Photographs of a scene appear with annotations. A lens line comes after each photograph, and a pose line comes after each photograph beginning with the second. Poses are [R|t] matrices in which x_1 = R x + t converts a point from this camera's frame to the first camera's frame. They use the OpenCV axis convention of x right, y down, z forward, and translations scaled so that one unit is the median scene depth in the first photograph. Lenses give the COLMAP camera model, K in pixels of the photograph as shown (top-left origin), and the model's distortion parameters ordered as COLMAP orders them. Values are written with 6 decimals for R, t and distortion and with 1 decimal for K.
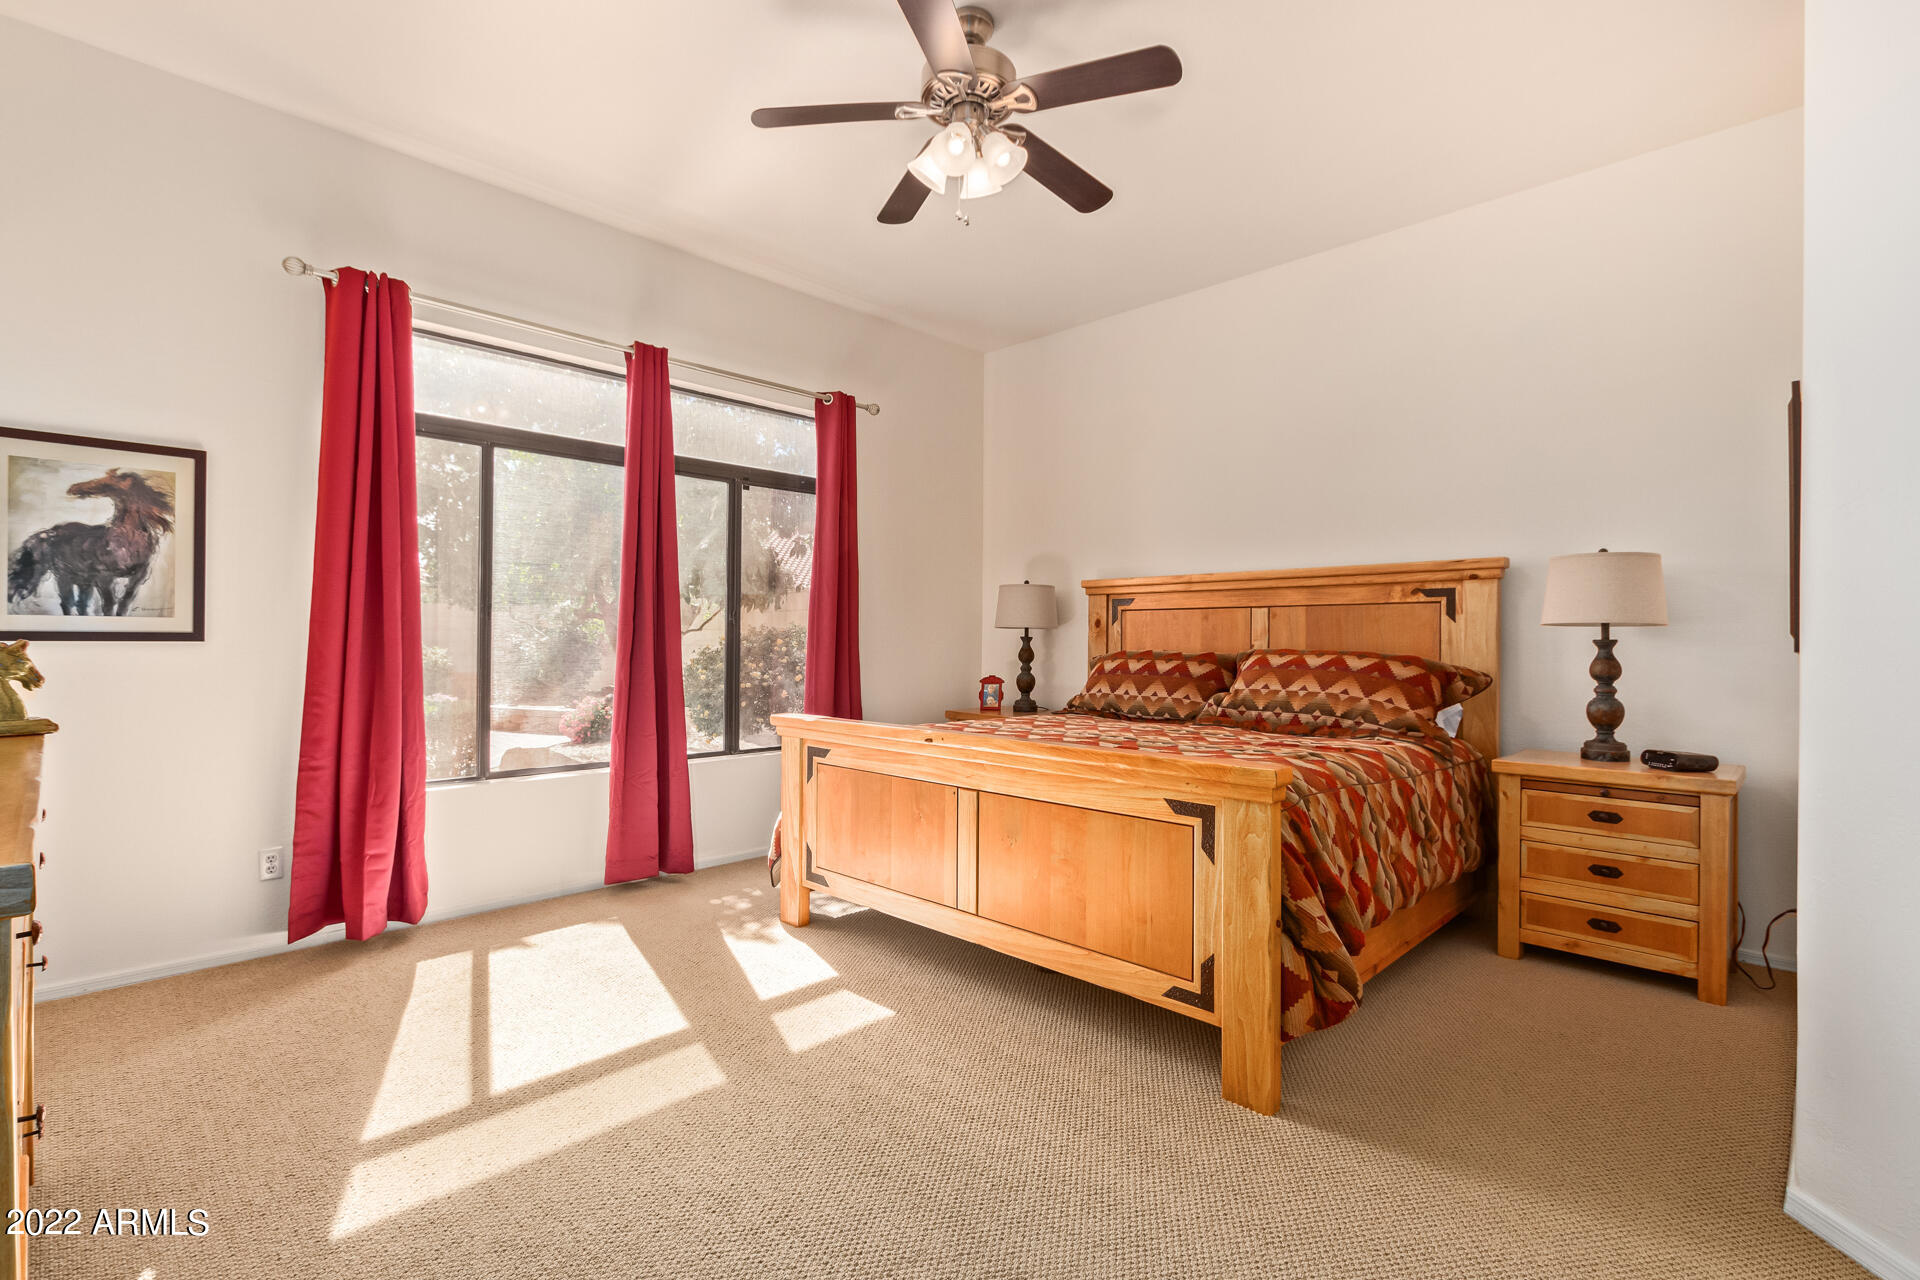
lens RADIAL K [[875.6, 0, 954.2], [0, 875.6, 643.4], [0, 0, 1]] dist [-0.004890, -0.001325]
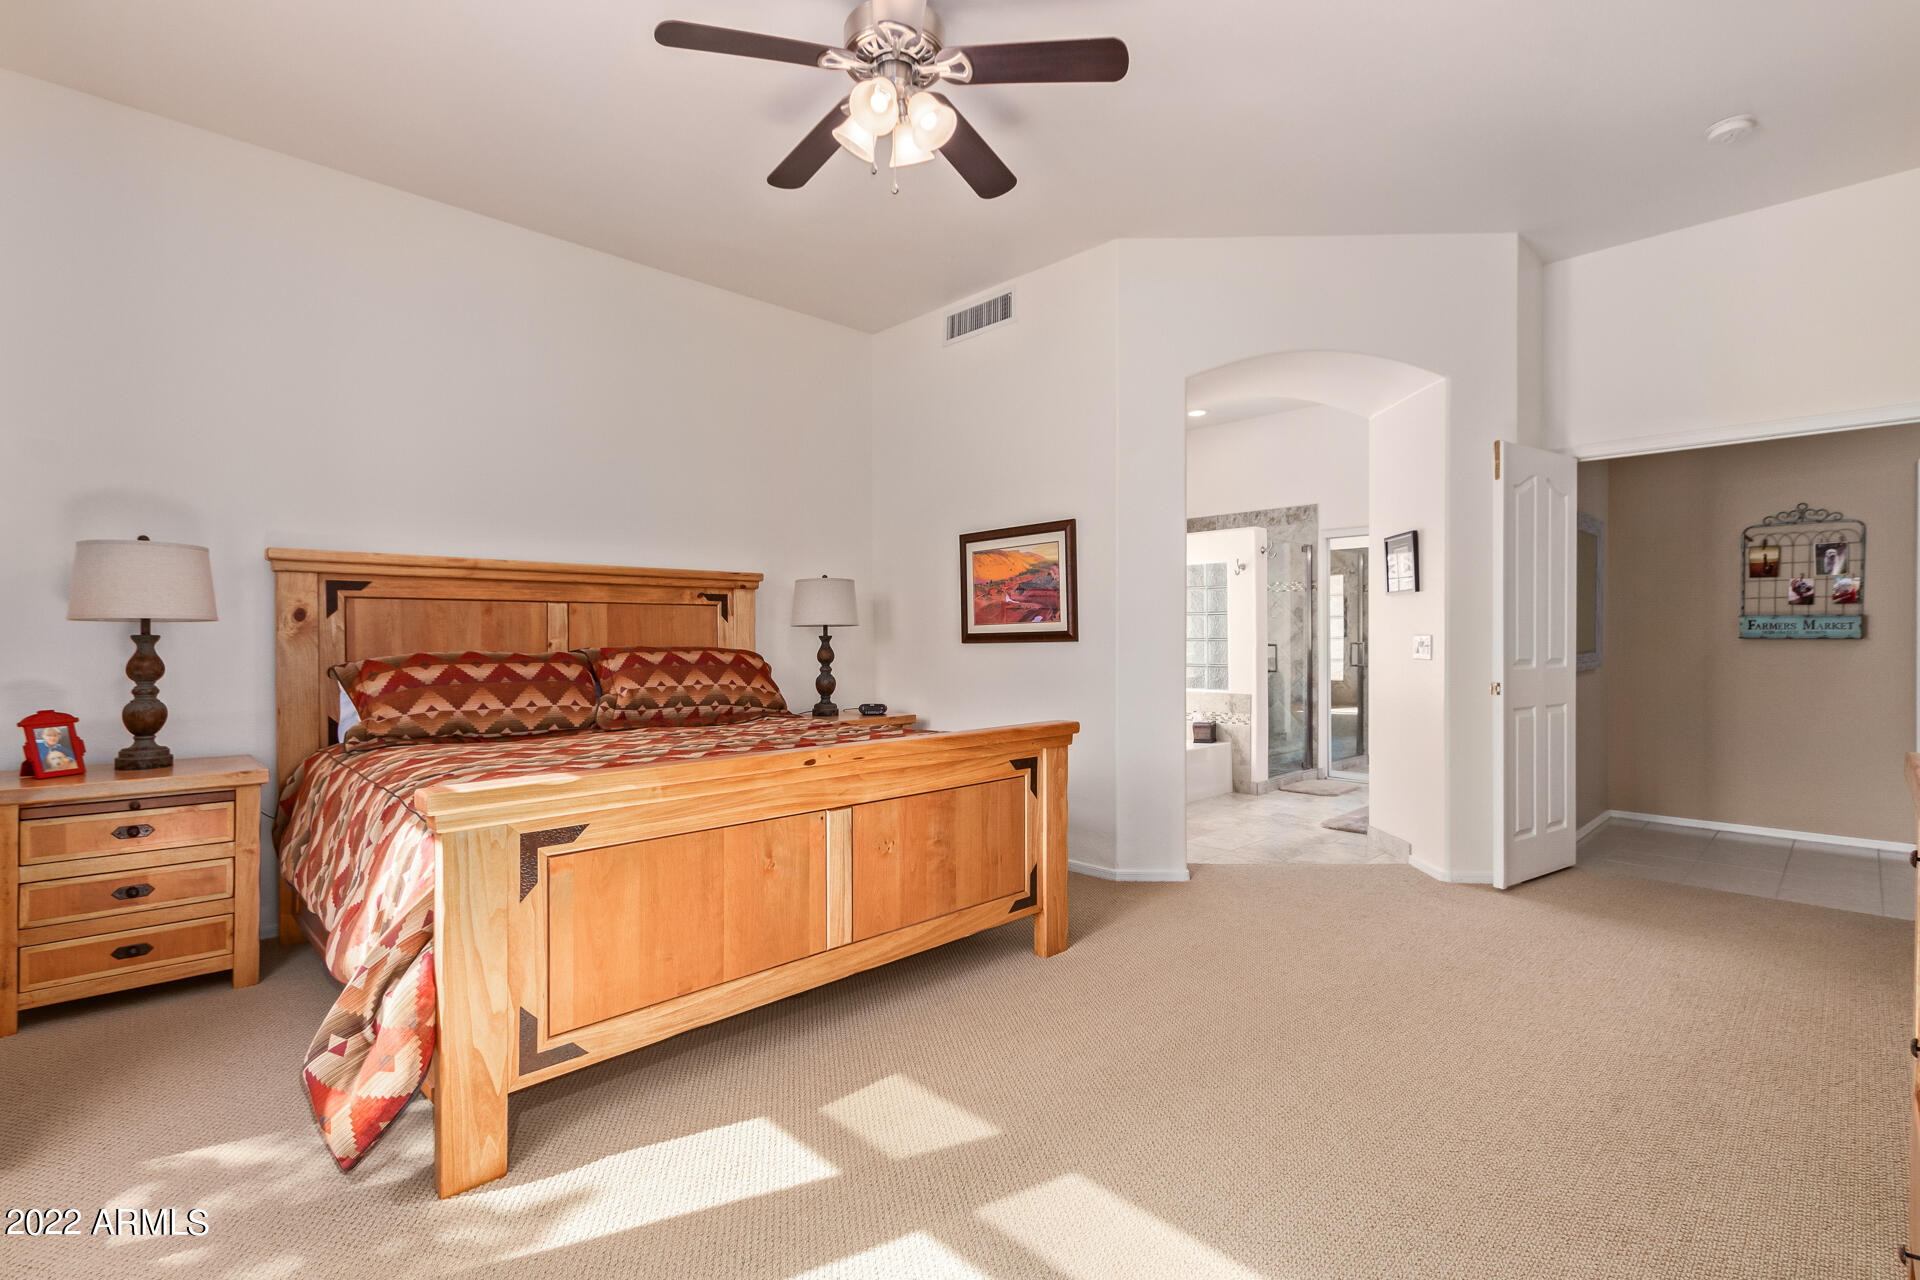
lens RADIAL K [[875.6, 0, 942.1], [0, 875.6, 634.2], [0, 0, 1]] dist [-0.004890, -0.001325]
pose [[0.025074, -0.002722, 0.999682, -0.621967], [0.007800, 0.999966, 0.002527, -0.007617], [-0.999655, 0.007735, 0.025094, 0.627100]]
